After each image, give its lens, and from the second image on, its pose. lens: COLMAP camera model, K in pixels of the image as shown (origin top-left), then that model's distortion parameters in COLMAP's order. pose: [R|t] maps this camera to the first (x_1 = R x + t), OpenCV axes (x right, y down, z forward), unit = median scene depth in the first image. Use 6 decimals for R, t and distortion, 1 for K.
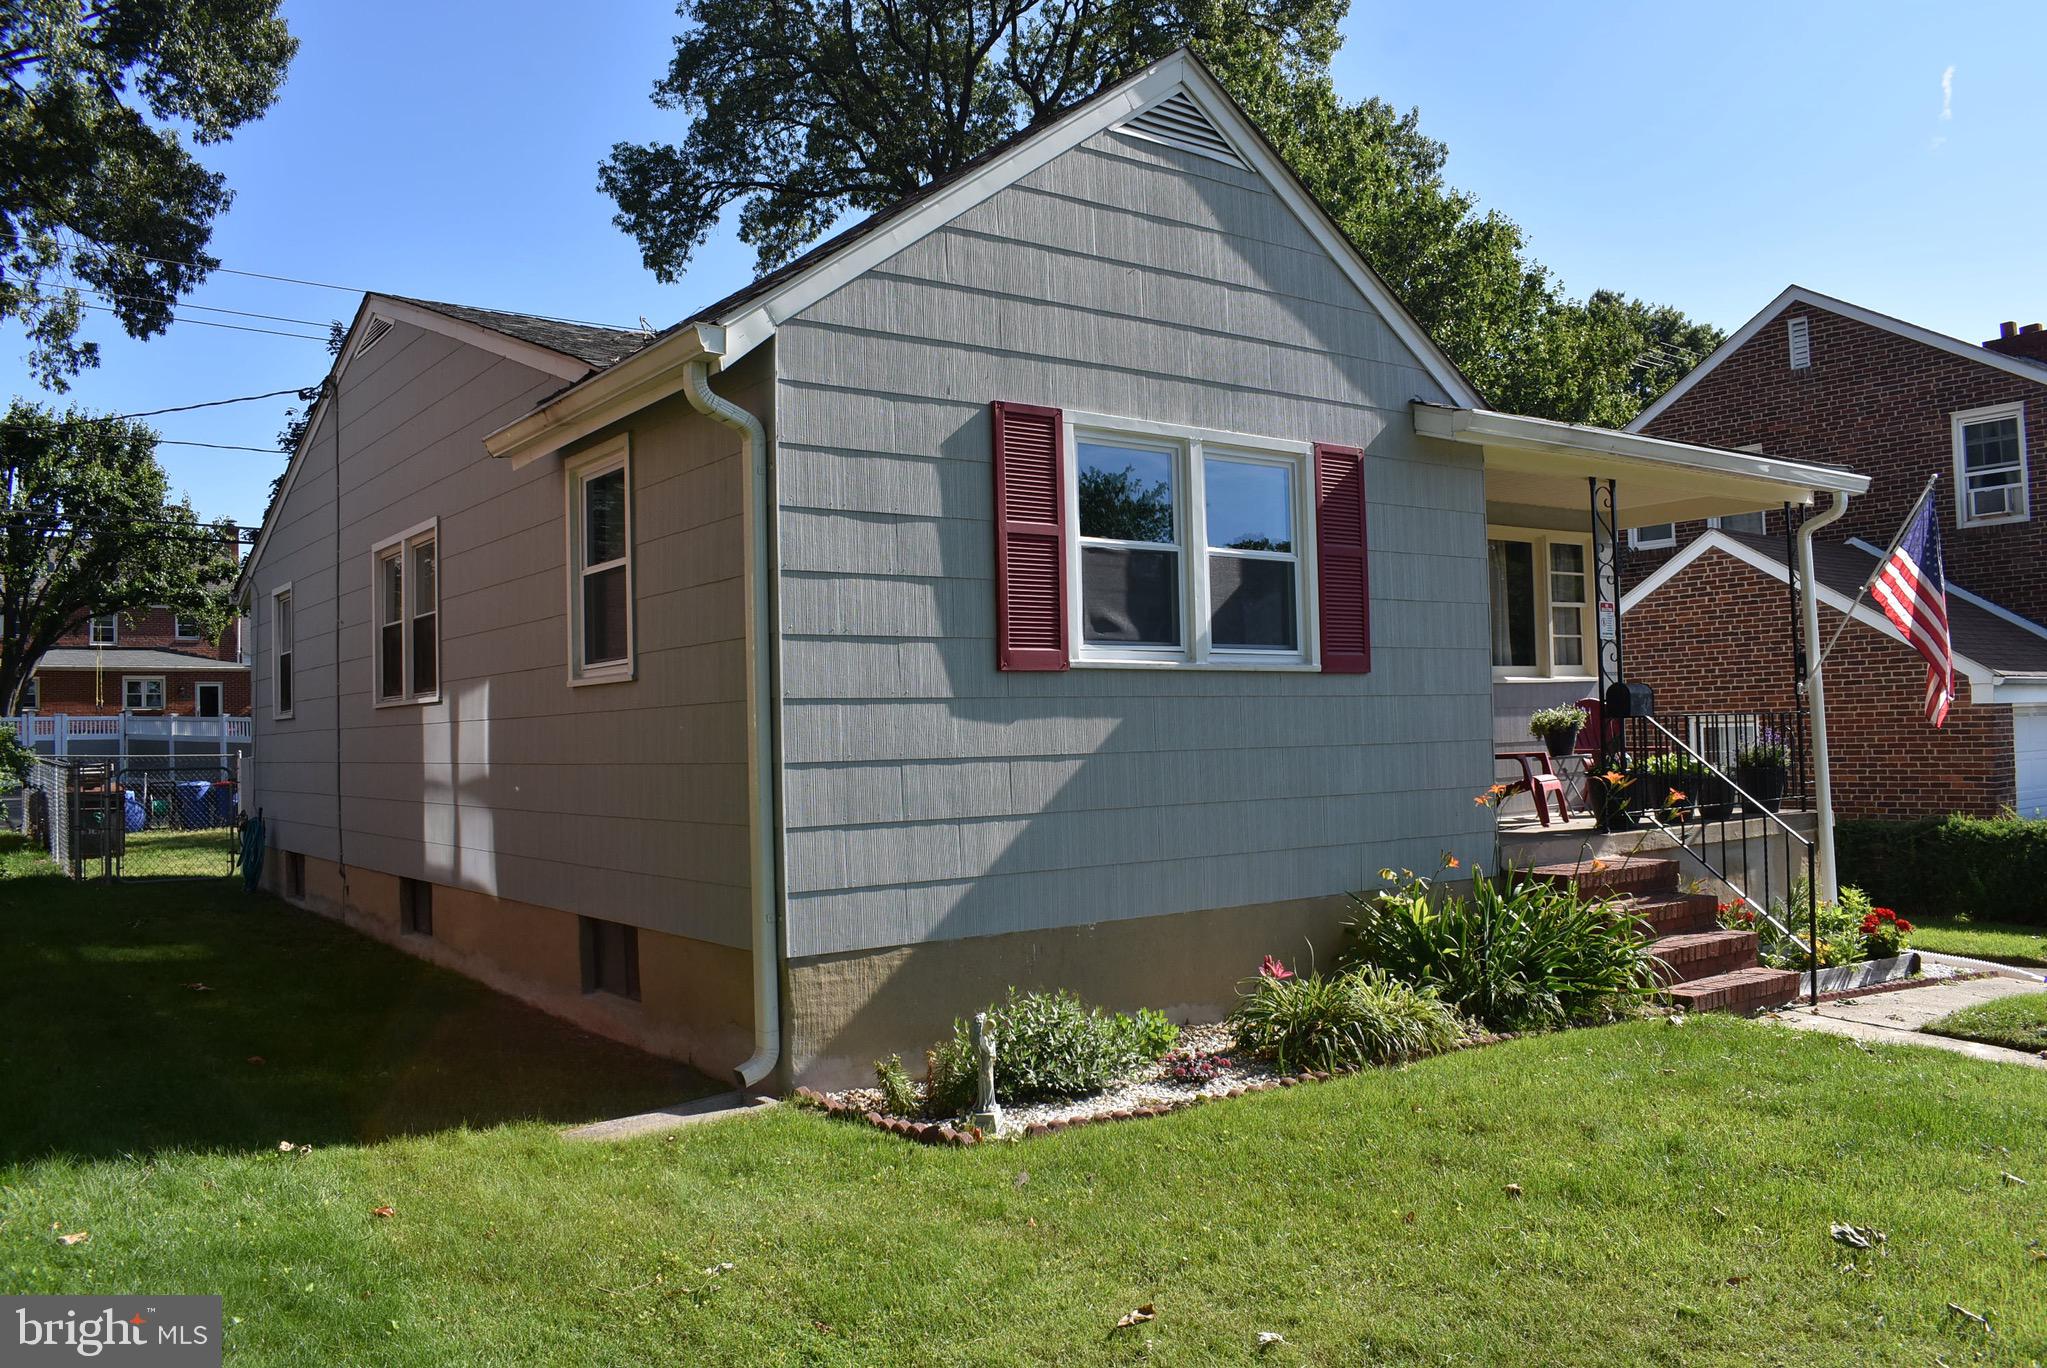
lens RADIAL K [[1592.3, 0, 1034.2], [0, 1592.3, 688.1], [0, 0, 1]] dist [-0.097101, 0.016709]
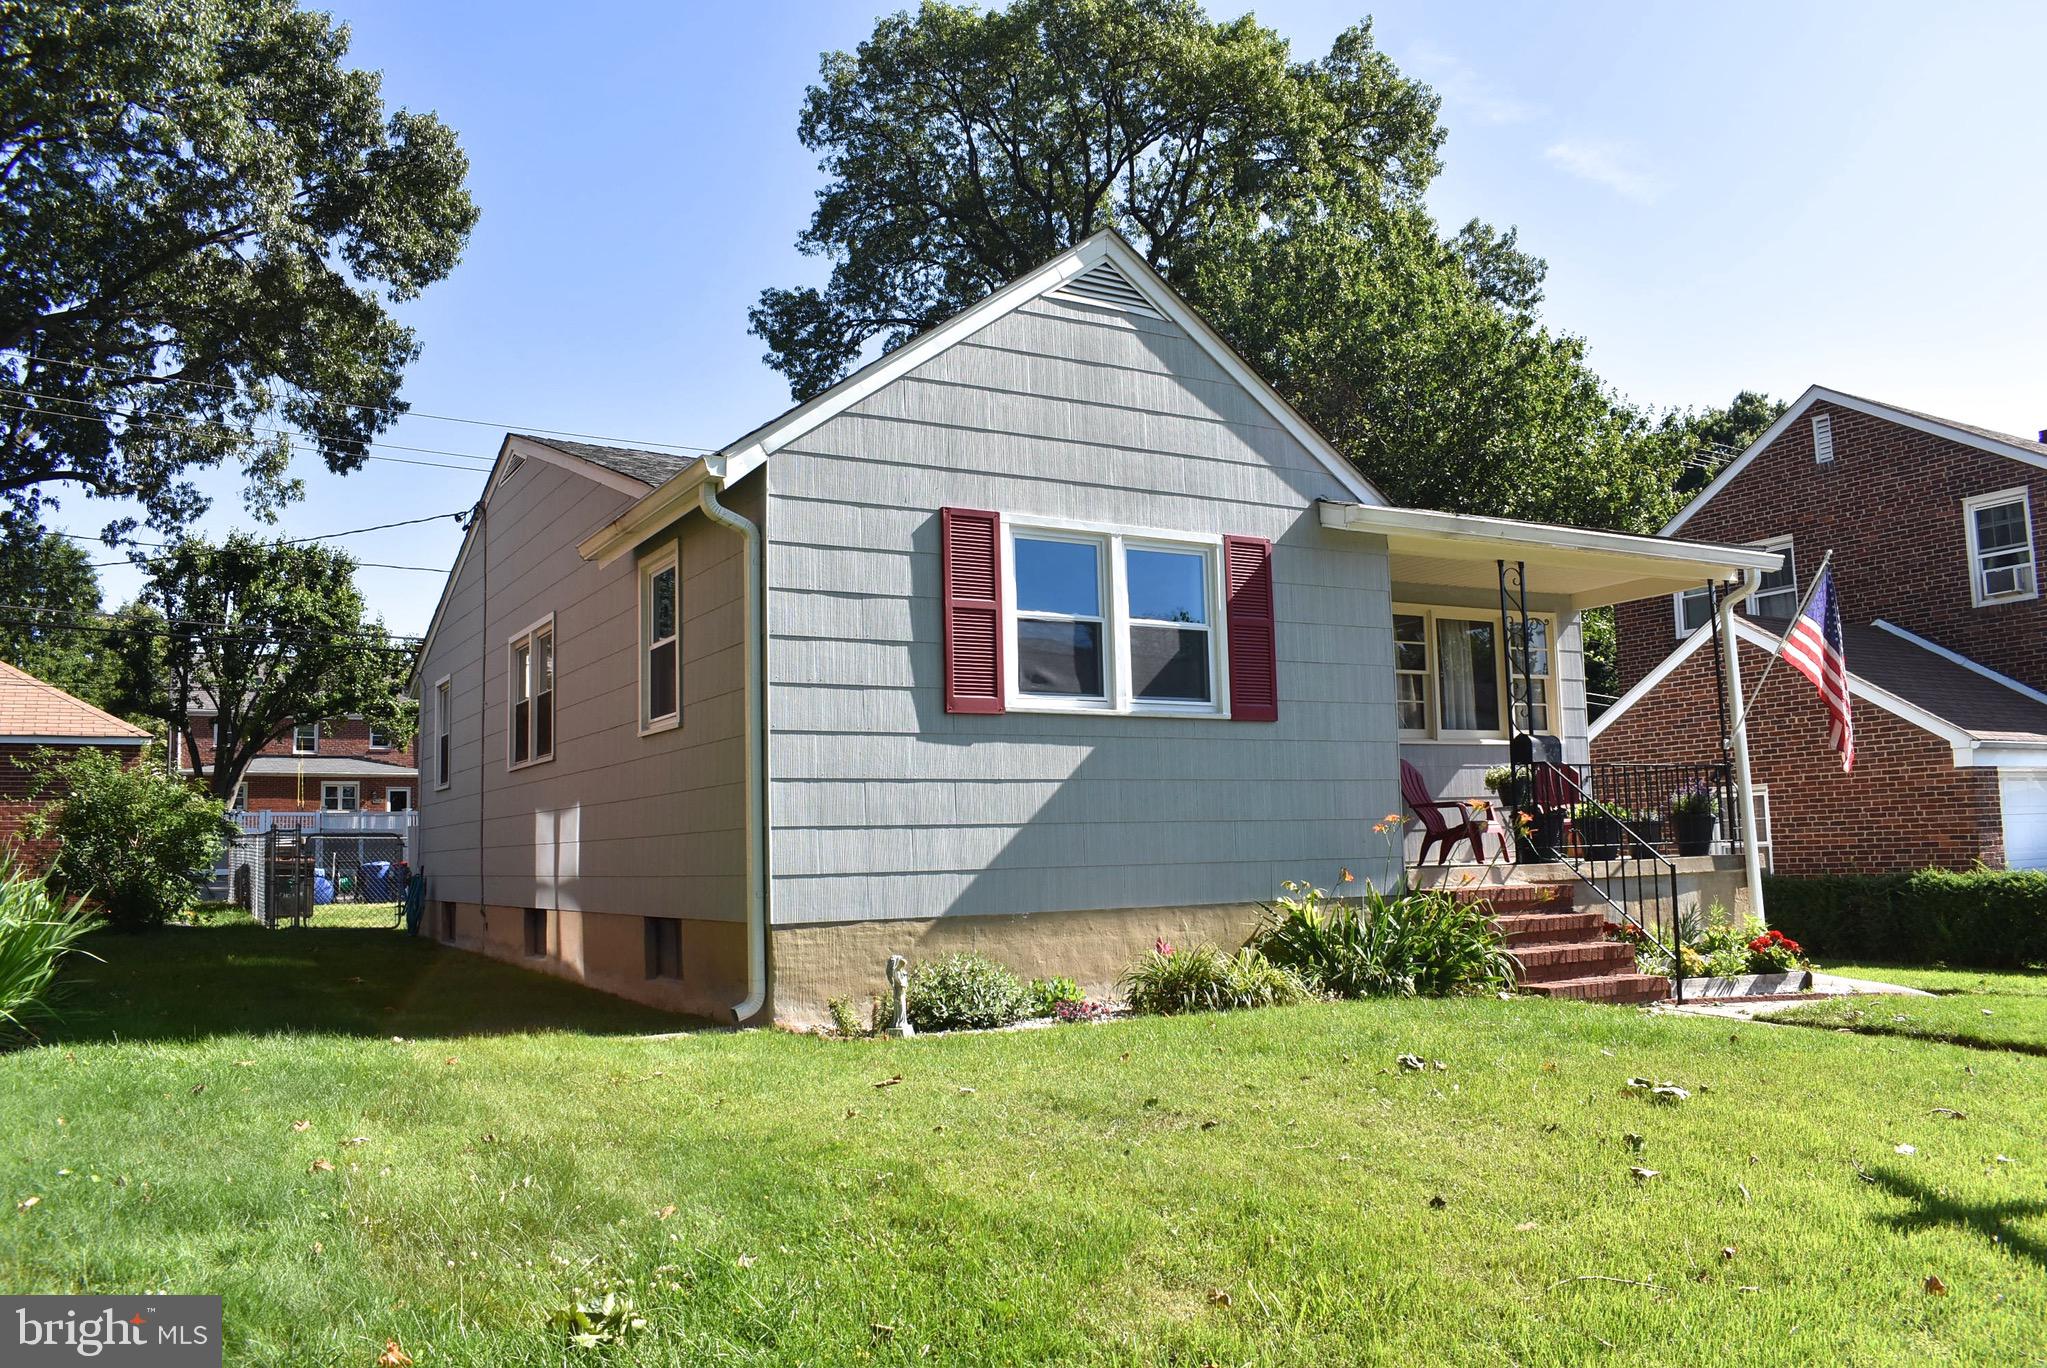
lens RADIAL K [[1592.3, 0, 1034.2], [0, 1592.3, 688.1], [0, 0, 1]] dist [-0.097101, 0.016709]
pose [[0.994051, -0.013016, -0.108133, 0.090873], [0.005062, 0.997282, -0.073511, 0.030944], [0.108795, 0.072527, 0.991415, -0.133823]]
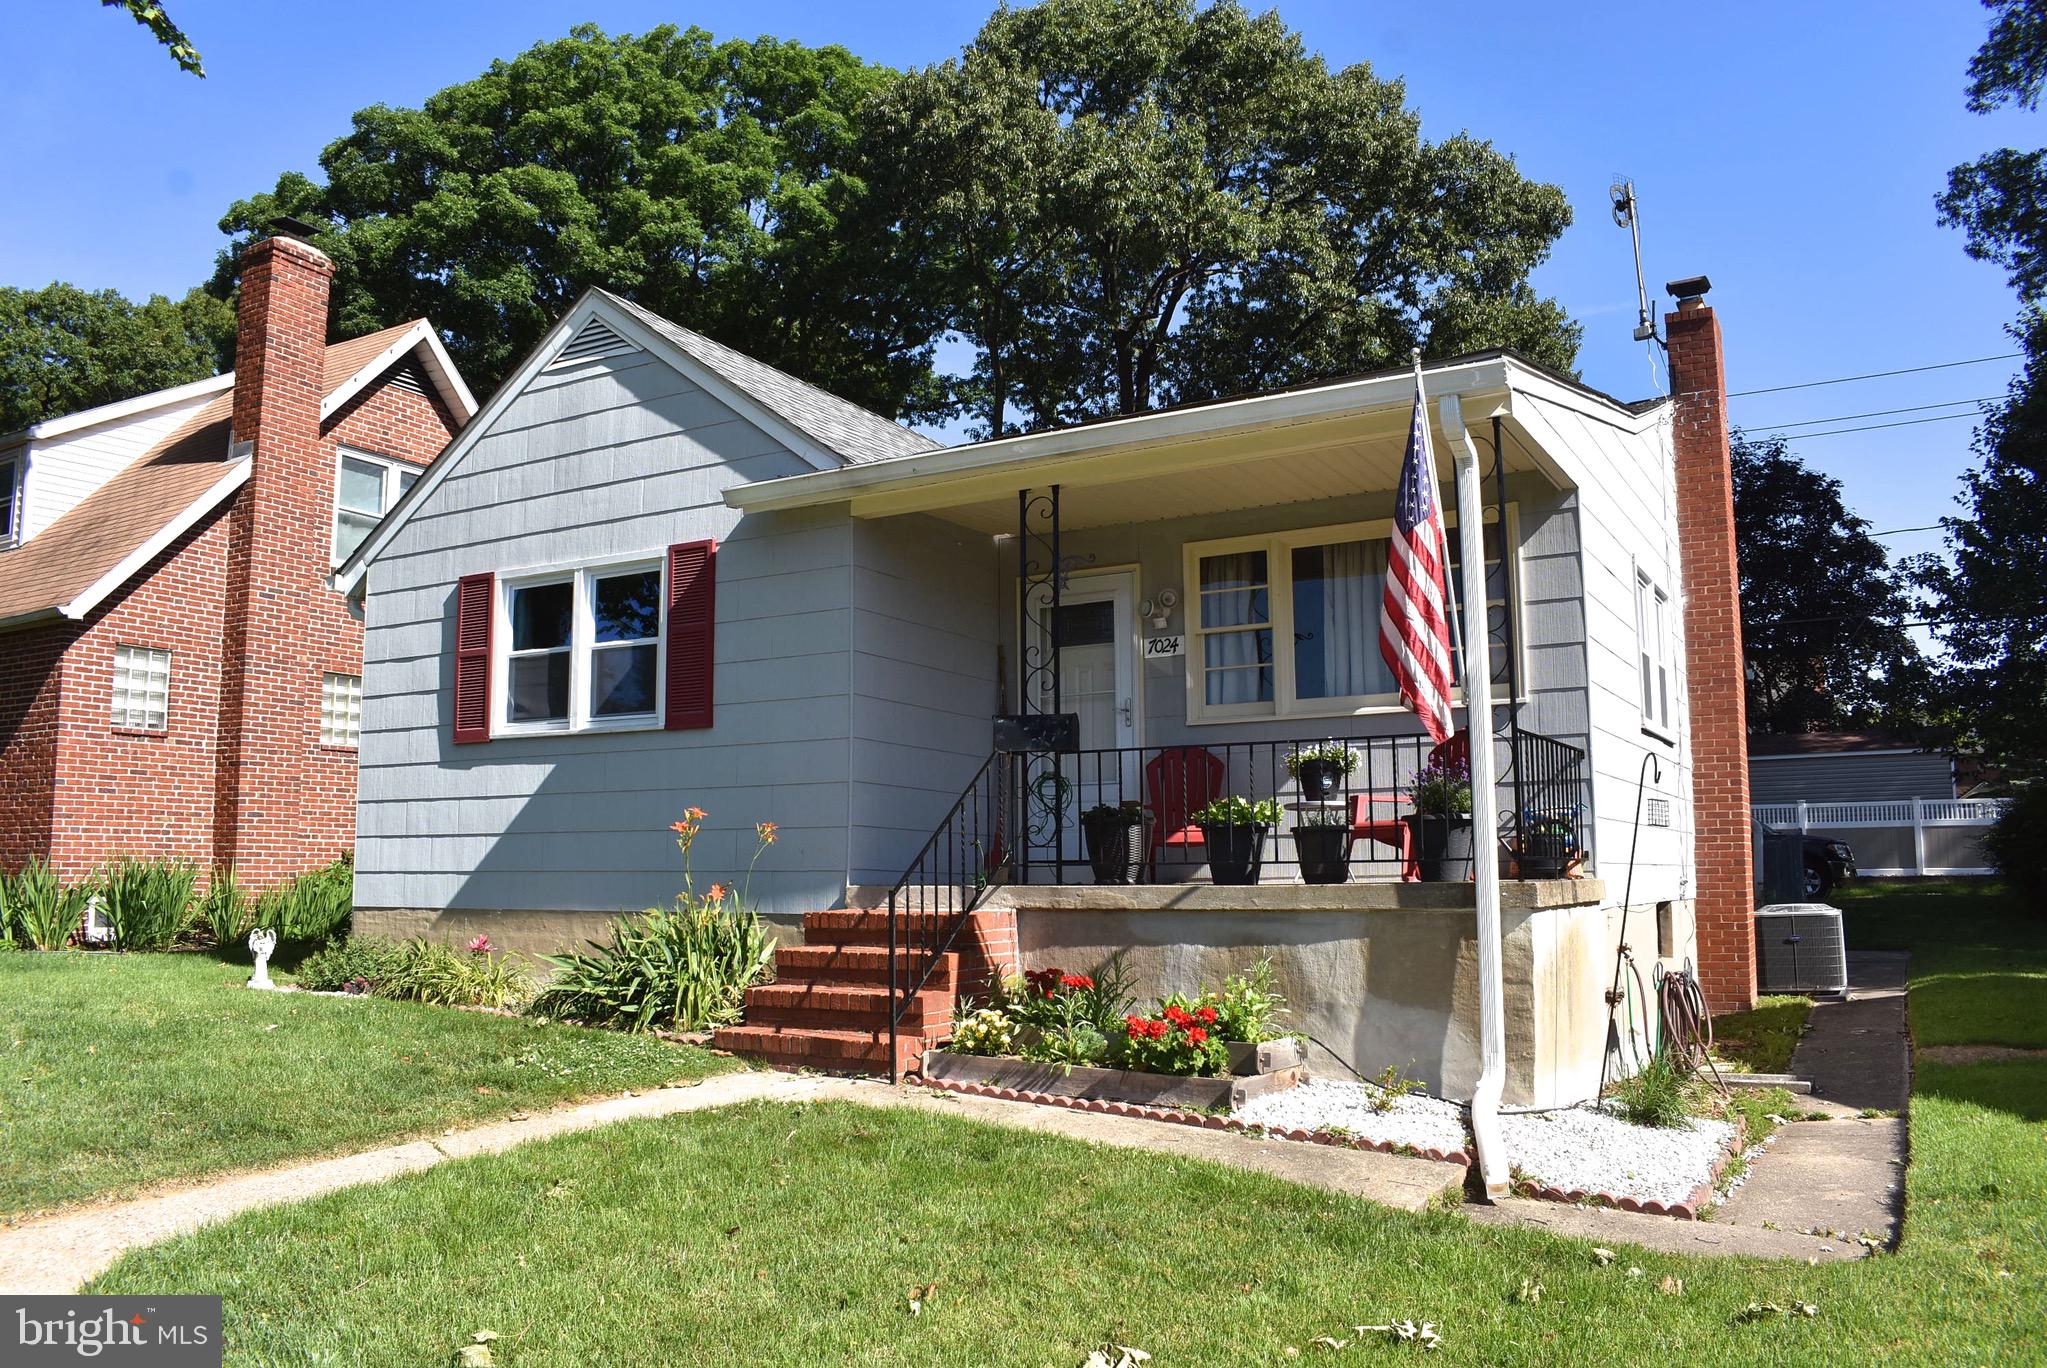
lens RADIAL K [[1592.3, 0, 1034.2], [0, 1592.3, 688.1], [0, 0, 1]] dist [-0.097101, 0.016709]
pose [[0.401175, -0.085617, -0.911991, 0.795759], [0.023372, 0.996255, -0.083247, 0.037689], [0.915703, 0.012082, 0.401674, 0.428488]]
